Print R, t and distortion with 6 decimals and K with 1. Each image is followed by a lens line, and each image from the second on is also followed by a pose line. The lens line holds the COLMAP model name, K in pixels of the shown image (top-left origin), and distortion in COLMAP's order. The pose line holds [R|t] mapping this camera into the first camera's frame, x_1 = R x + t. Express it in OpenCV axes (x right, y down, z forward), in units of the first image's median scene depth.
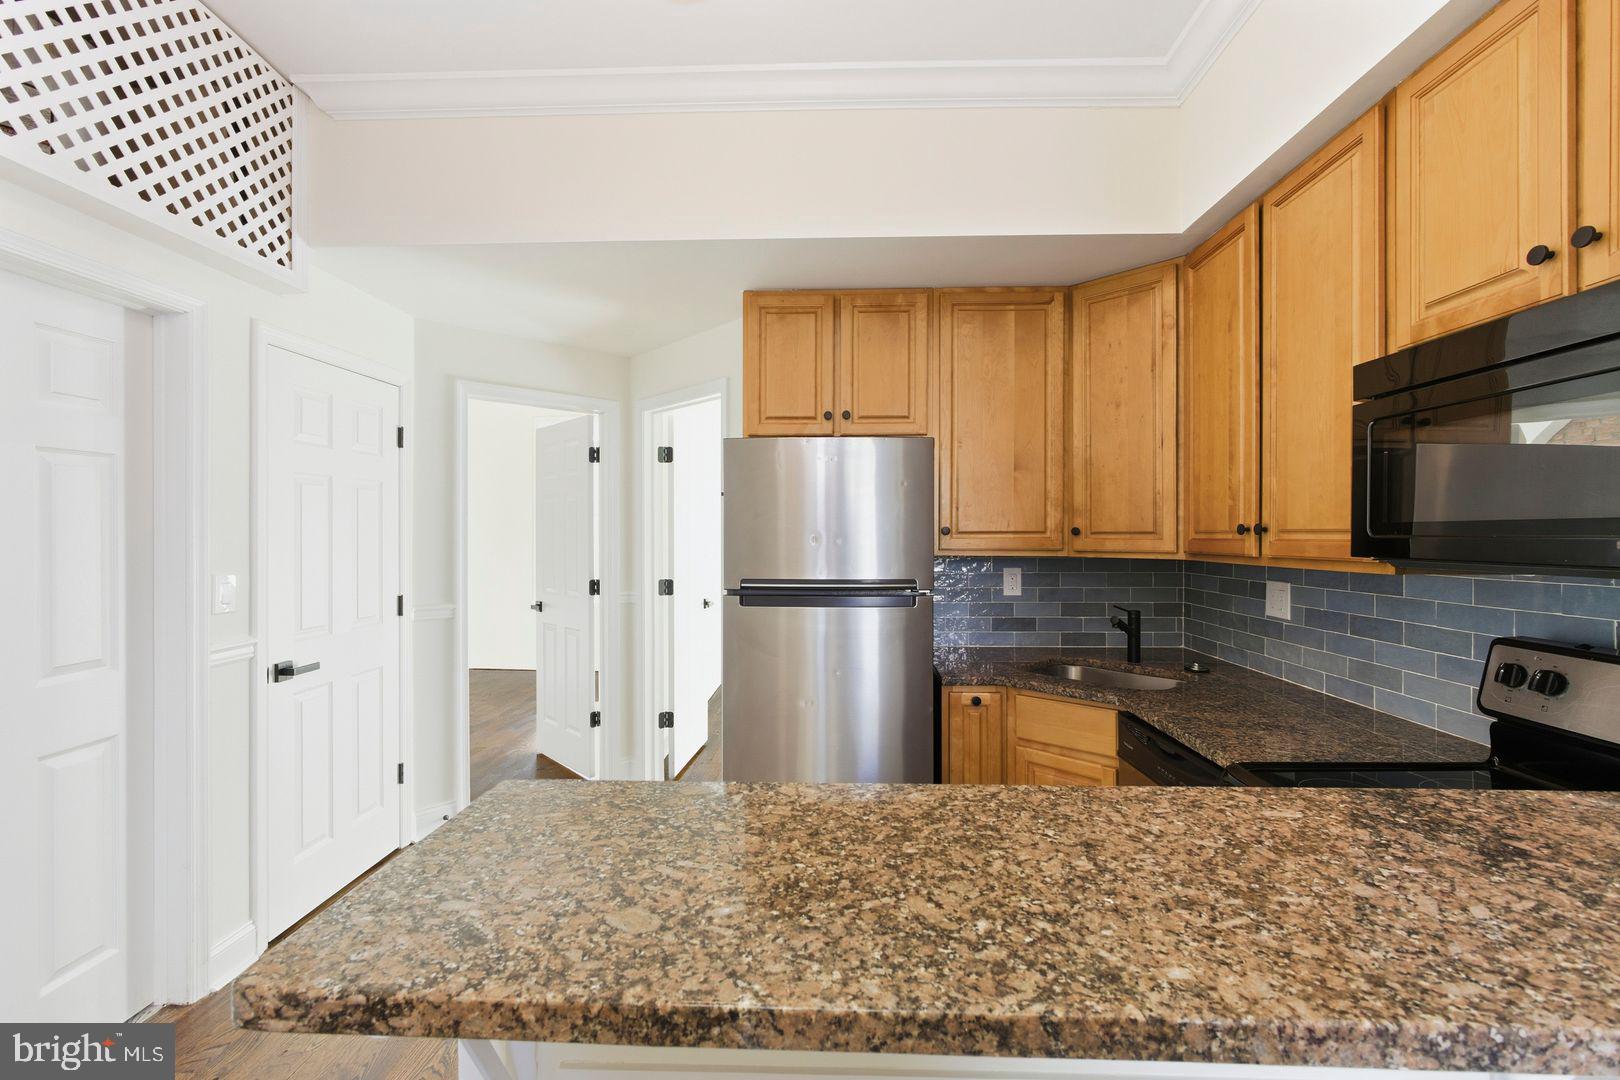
lens RADIAL K [[700.6, 0, 816.1], [0, 700.6, 533.2], [0, 0, 1]] dist [-0.018379, 0.011194]
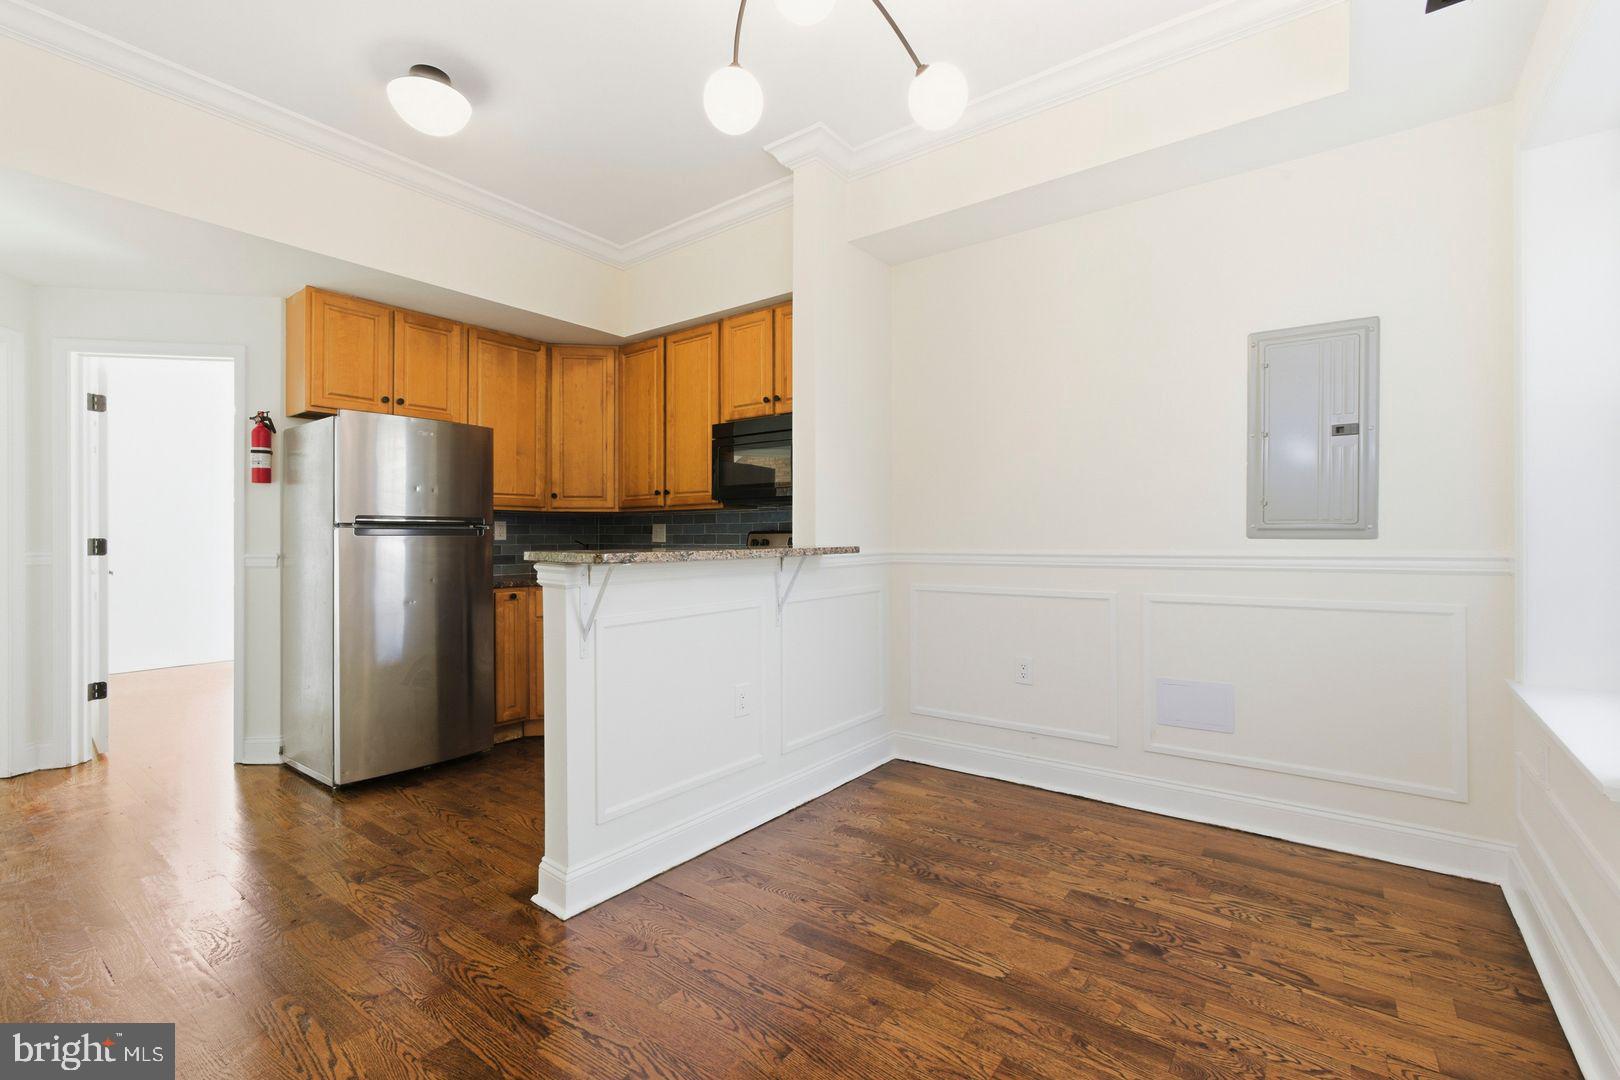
lens RADIAL K [[708.8, 0, 788.3], [0, 708.8, 535.6], [0, 0, 1]] dist [-0.019834, 0.010746]
pose [[0.598225, 0.005975, 0.801306, -0.687695], [-0.002926, 0.999982, -0.005273, 0.107989], [-0.801323, 0.000810, 0.598232, -0.466541]]
